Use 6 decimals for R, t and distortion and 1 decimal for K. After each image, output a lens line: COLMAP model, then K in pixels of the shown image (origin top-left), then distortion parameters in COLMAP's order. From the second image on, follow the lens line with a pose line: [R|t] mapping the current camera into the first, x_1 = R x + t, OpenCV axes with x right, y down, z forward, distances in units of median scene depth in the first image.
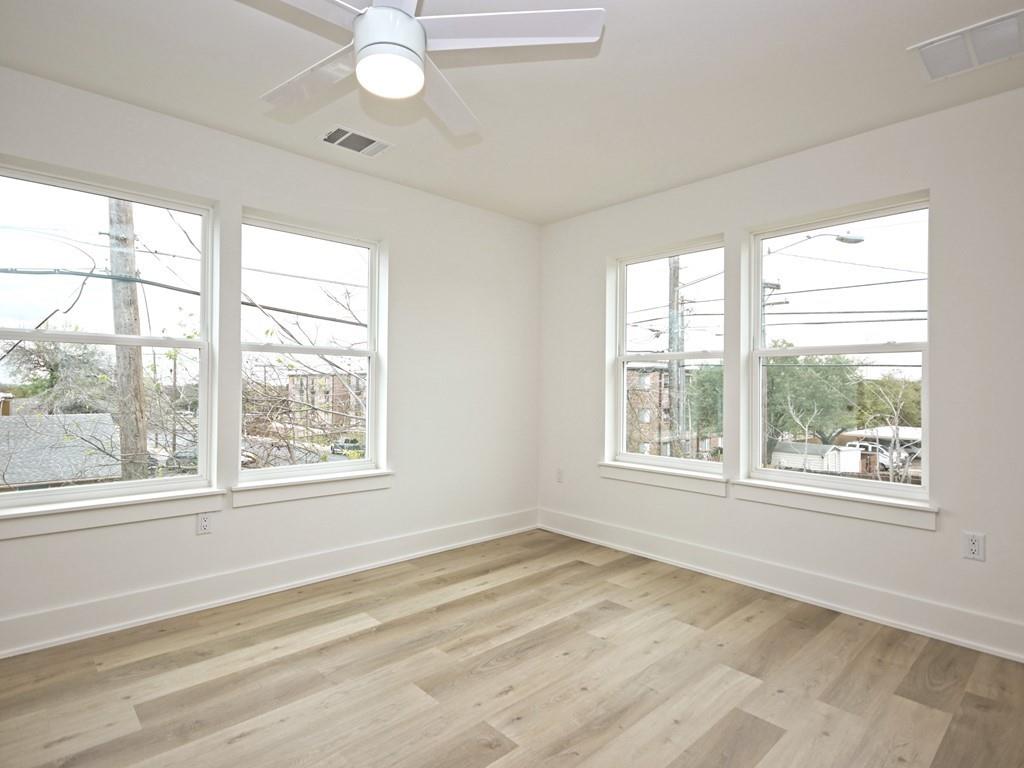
lens RADIAL K [[548.4, 0, 512.9], [0, 548.4, 384.7], [0, 0, 1]] dist [0.004011, -0.000975]
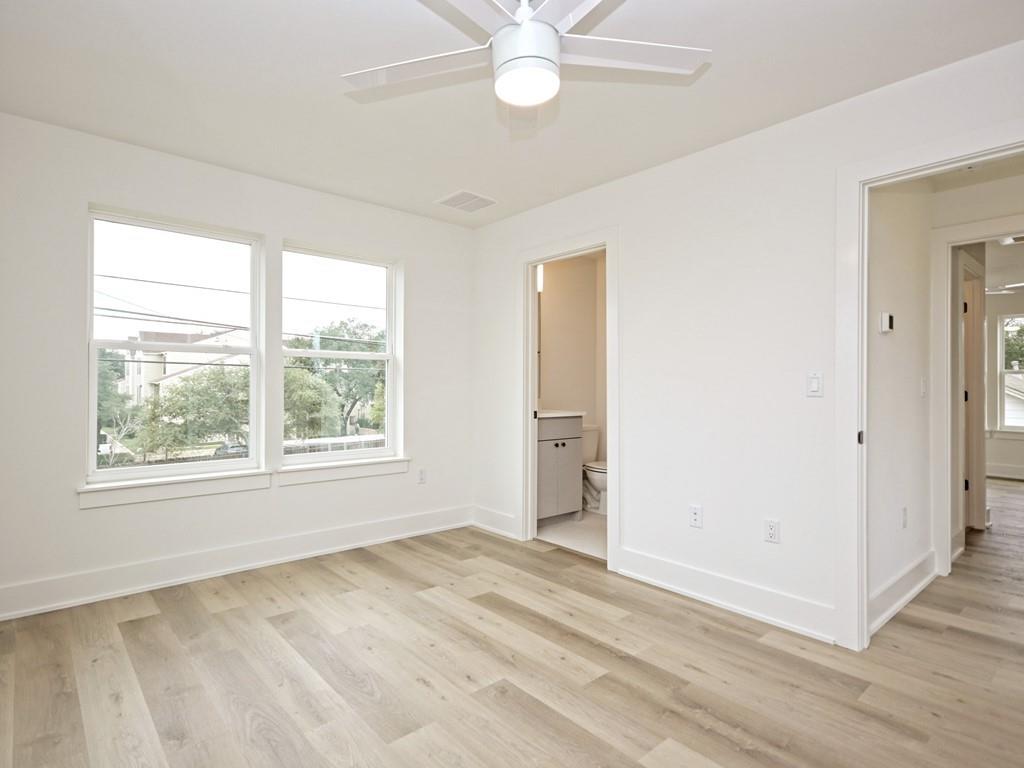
lens RADIAL K [[548.4, 0, 510.5], [0, 548.4, 382.5], [0, 0, 1]] dist [0.004011, -0.000975]
pose [[0.017482, -0.004607, 0.999837, -0.796123], [-0.006610, 0.999967, 0.004723, -0.003772], [-0.999825, -0.006691, 0.017451, 0.640279]]
